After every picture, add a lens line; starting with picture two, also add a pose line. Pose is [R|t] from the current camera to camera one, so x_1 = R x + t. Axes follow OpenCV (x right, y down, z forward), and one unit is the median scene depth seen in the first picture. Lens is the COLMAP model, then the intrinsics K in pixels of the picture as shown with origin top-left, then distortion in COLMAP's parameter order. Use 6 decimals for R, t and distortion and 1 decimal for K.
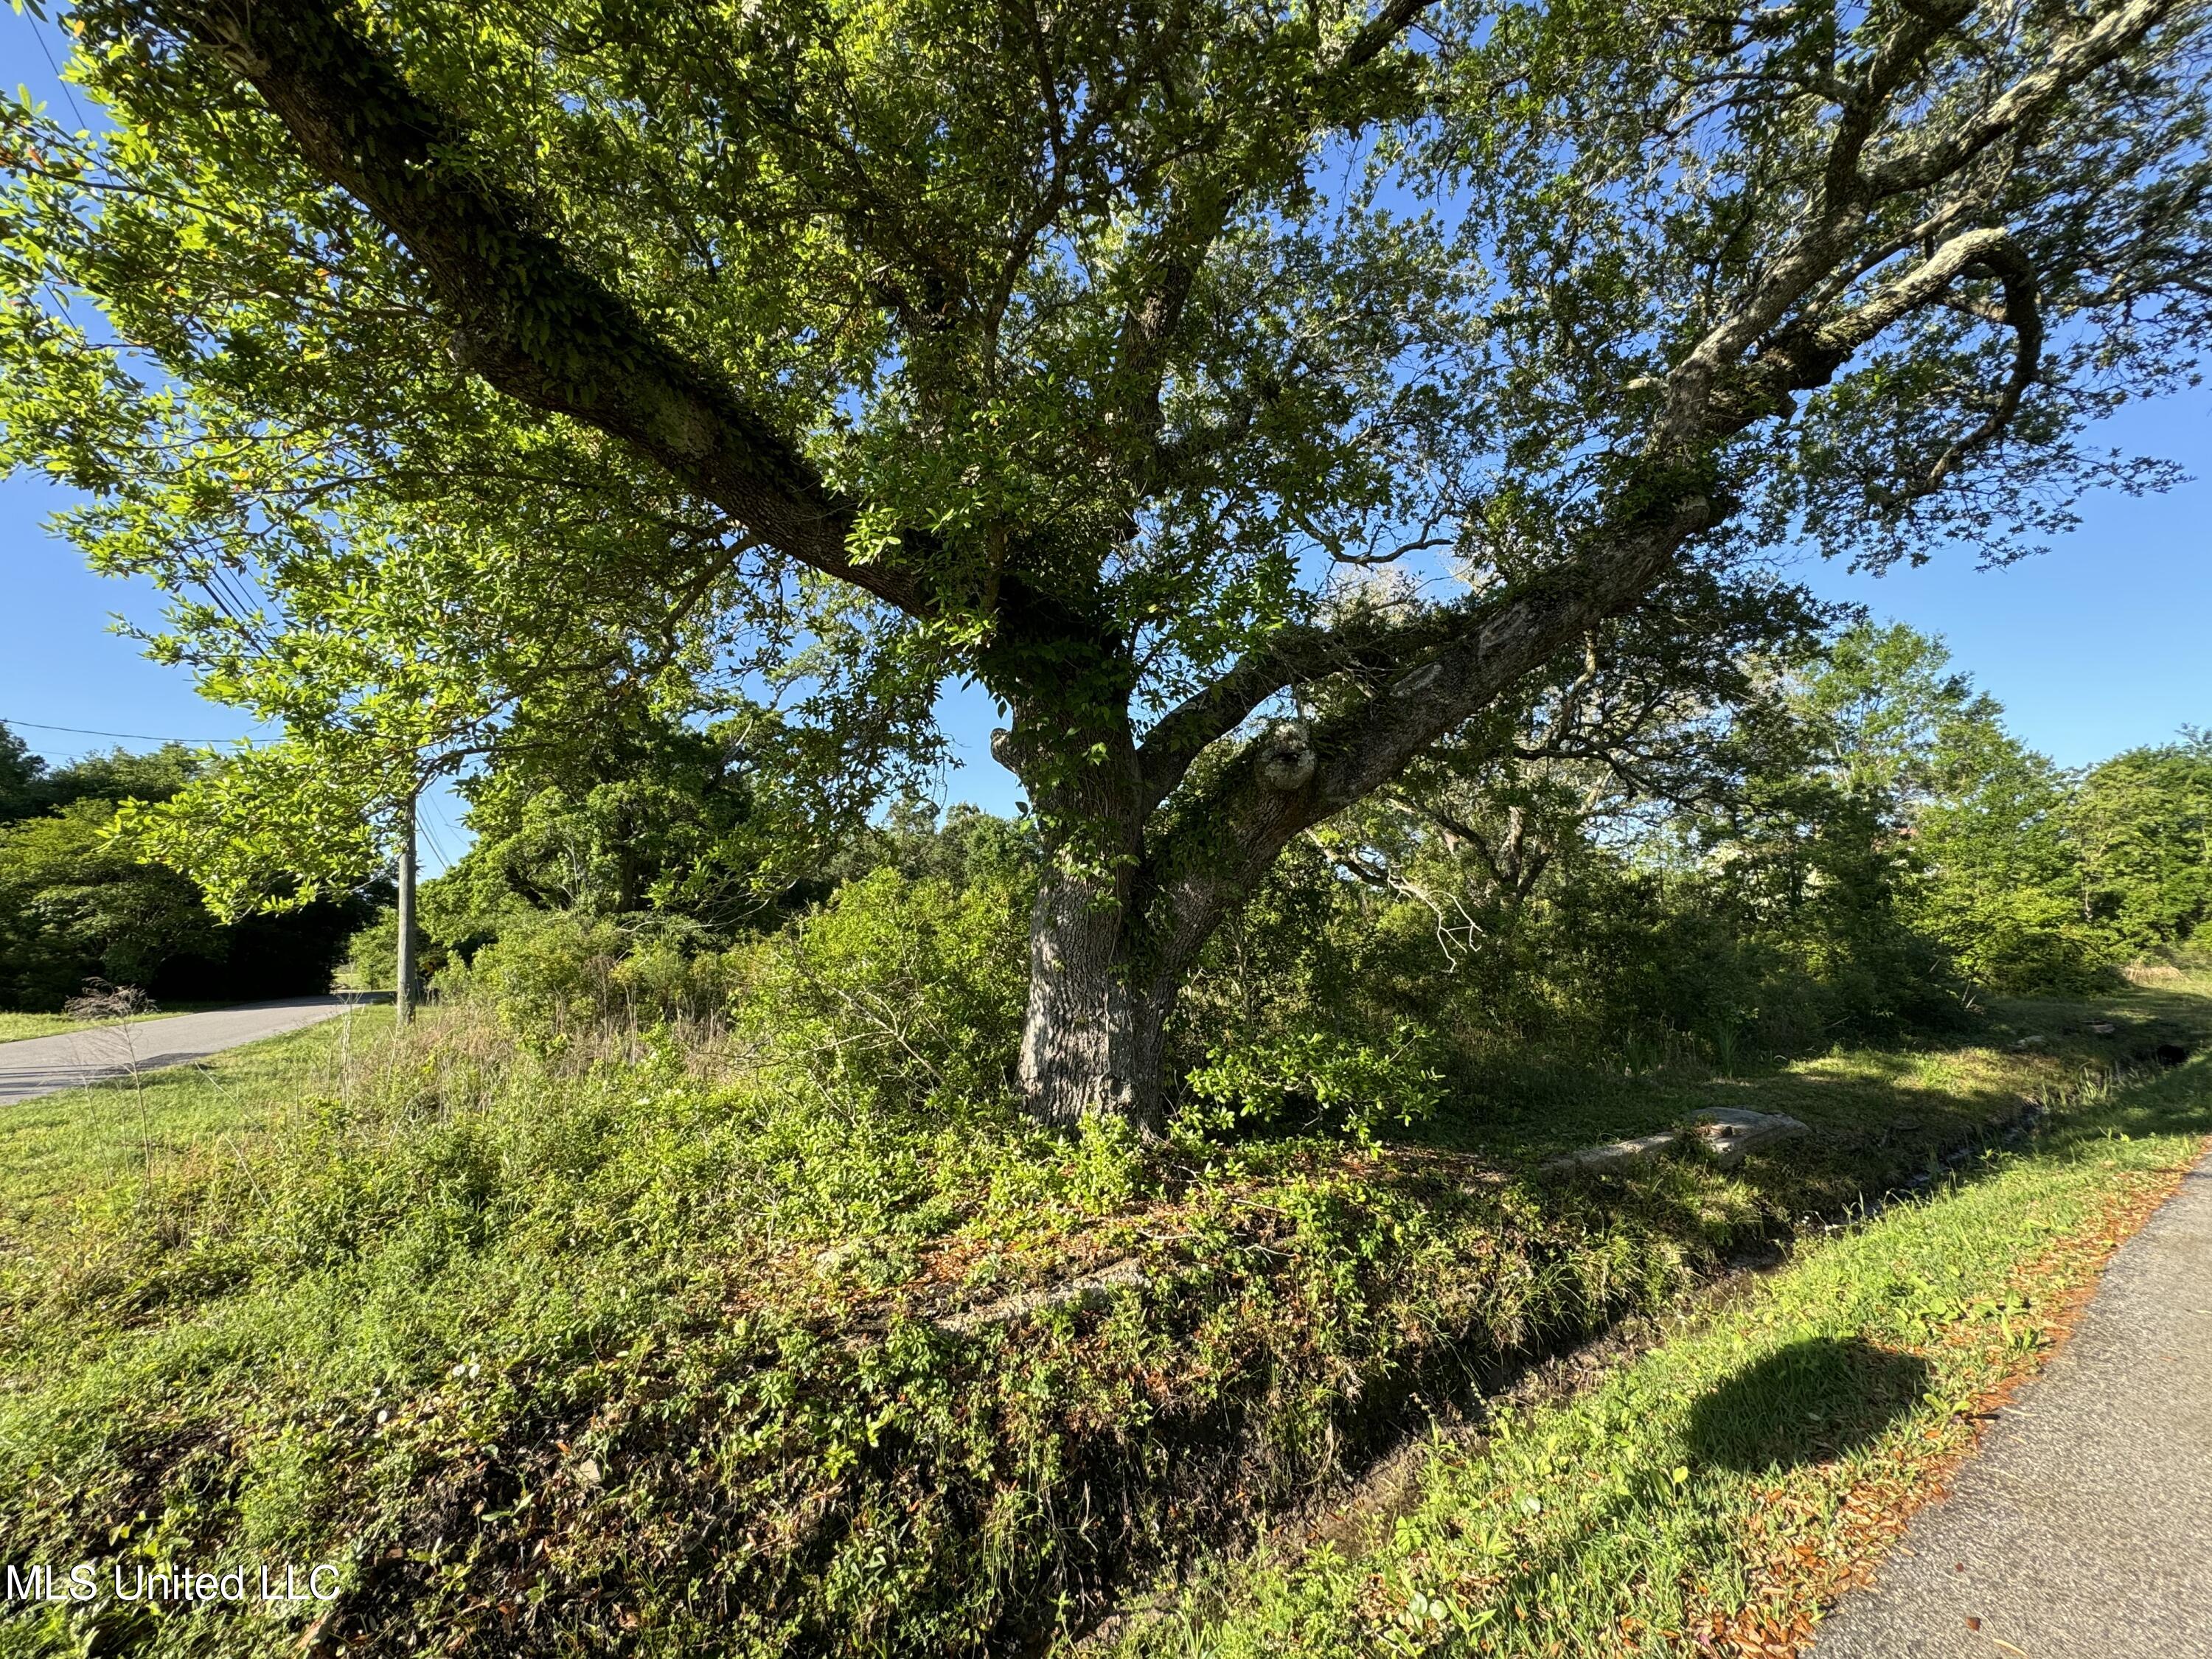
lens RADIAL K [[879.3, 0, 1106.0], [0, 879.3, 829.5], [0, 0, 1]] dist [-0.006589, 0.001224]
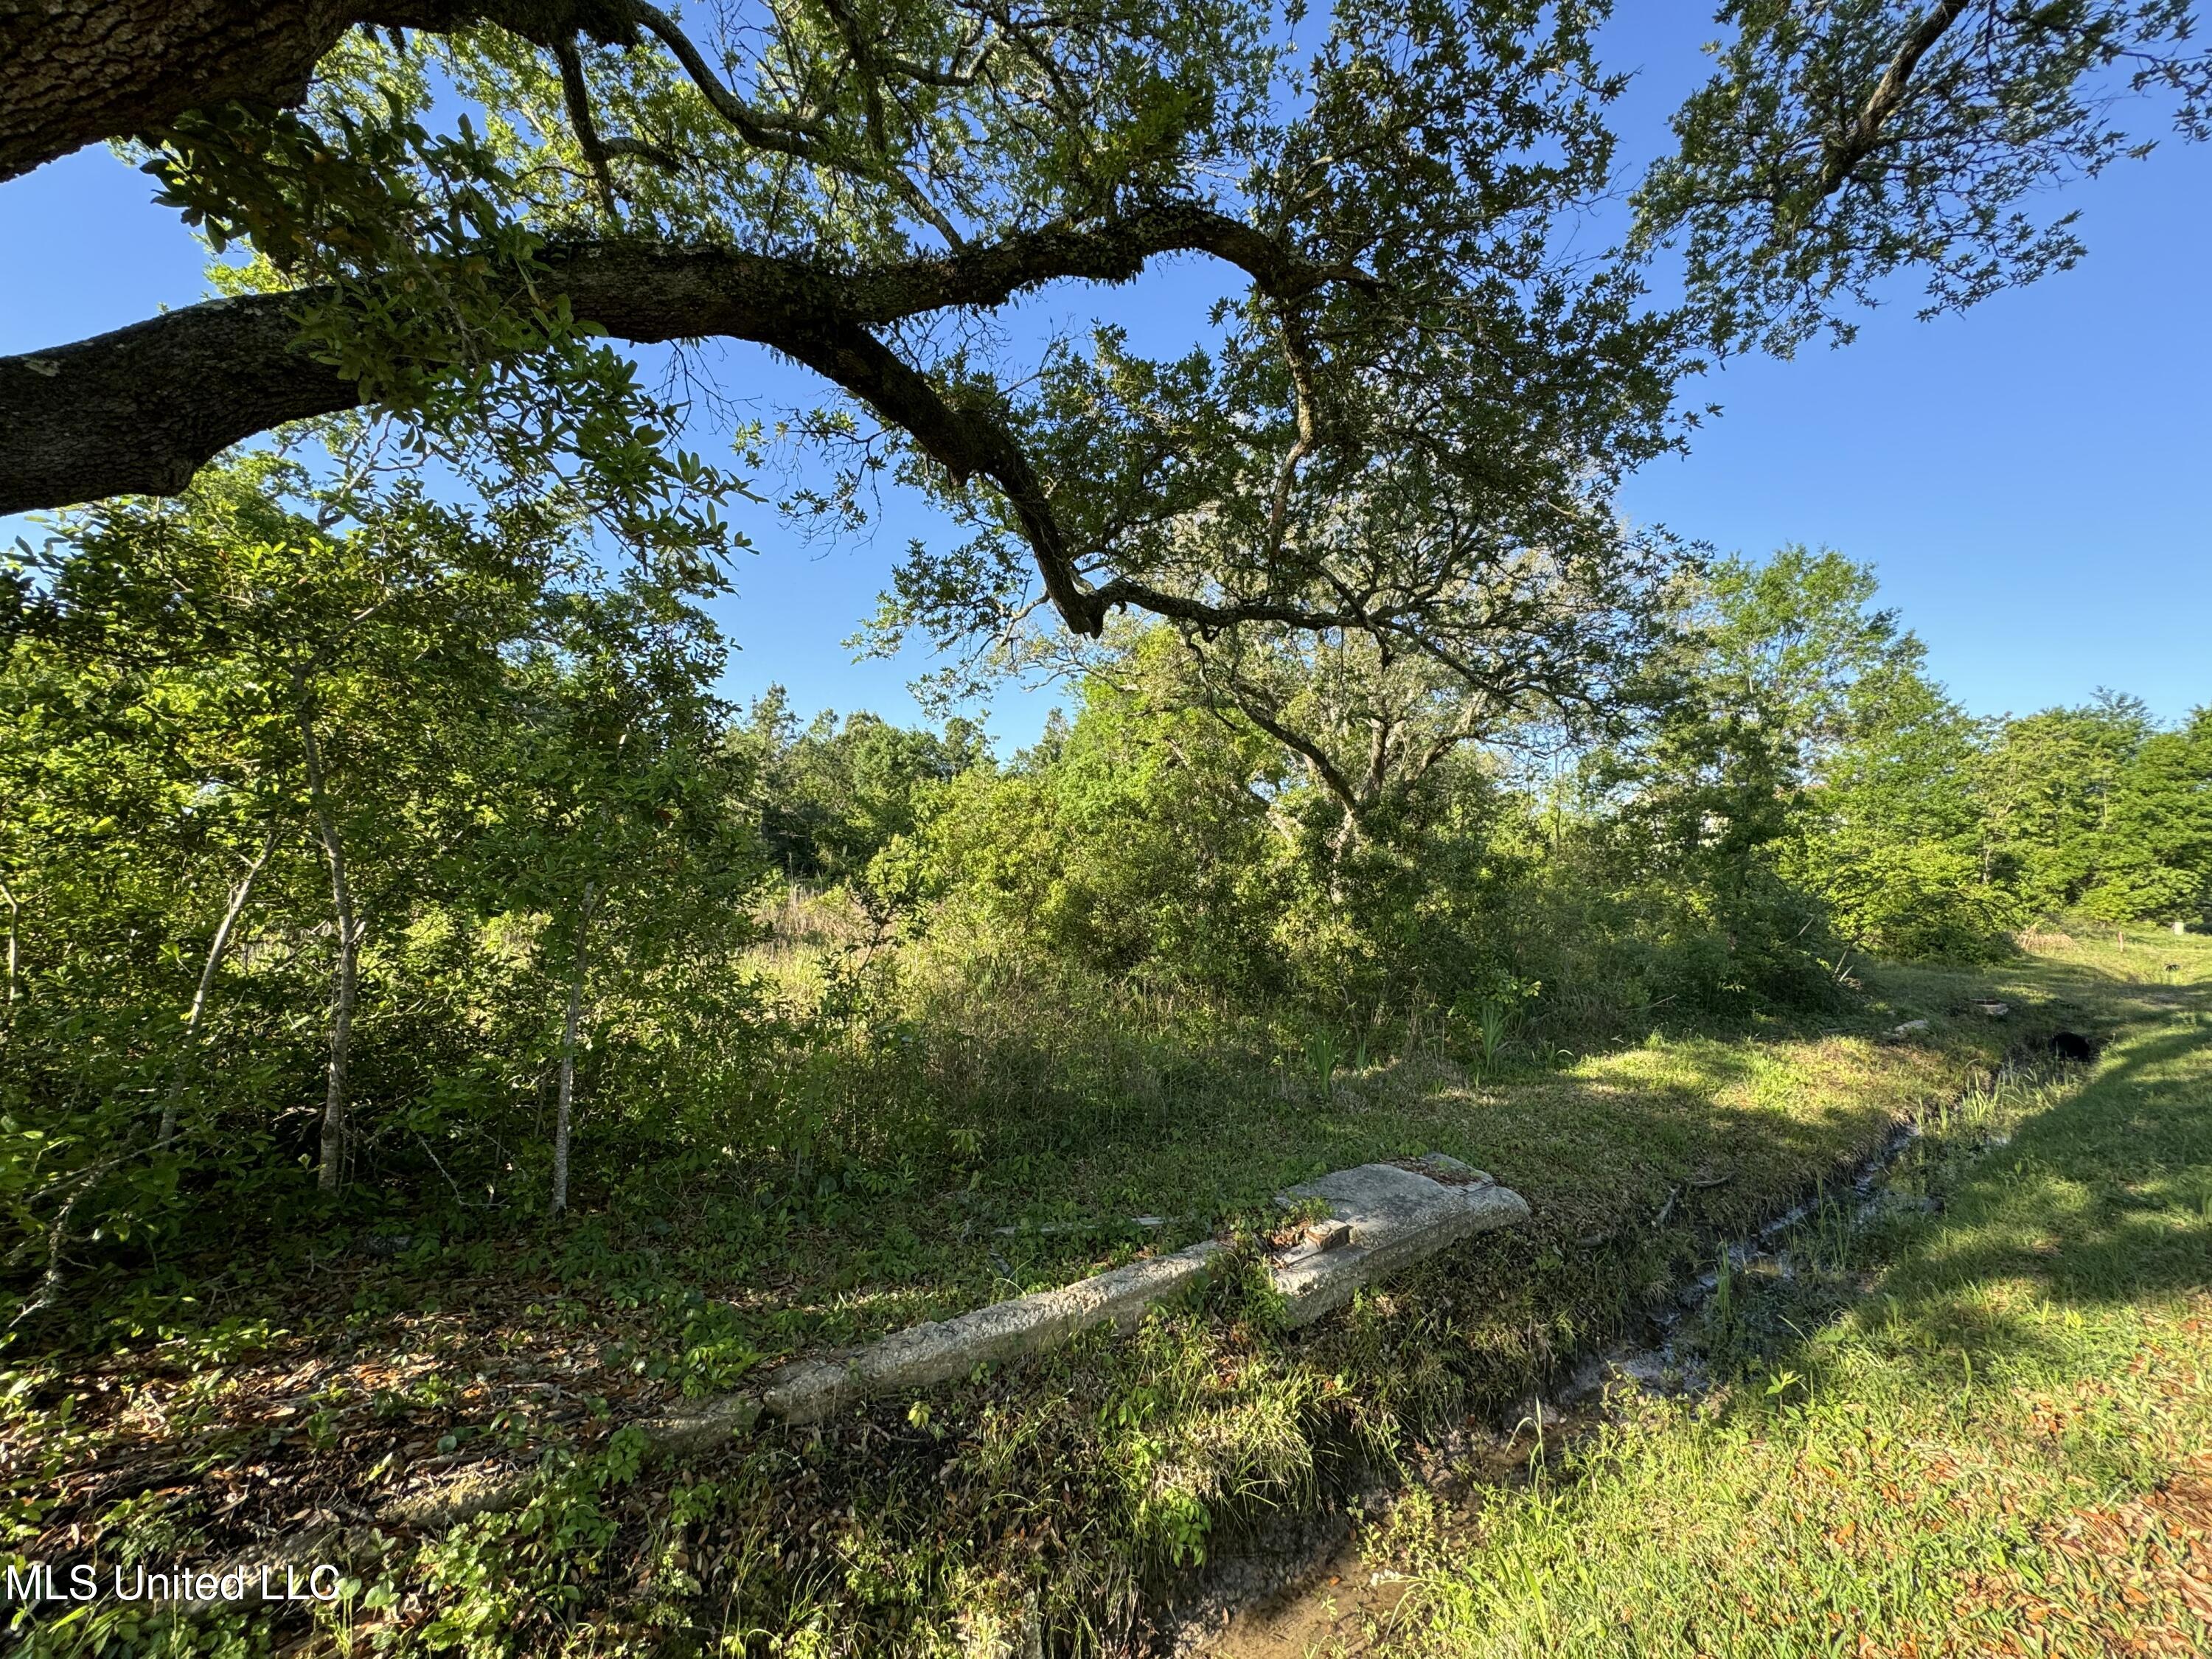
lens RADIAL K [[879.3, 0, 1106.0], [0, 879.3, 829.5], [0, 0, 1]] dist [-0.006589, 0.001224]
pose [[0.997419, 0.042909, 0.057573, 0.179919], [-0.047573, 0.995477, 0.082237, 0.022548], [-0.053784, -0.084764, 0.994948, 0.172381]]
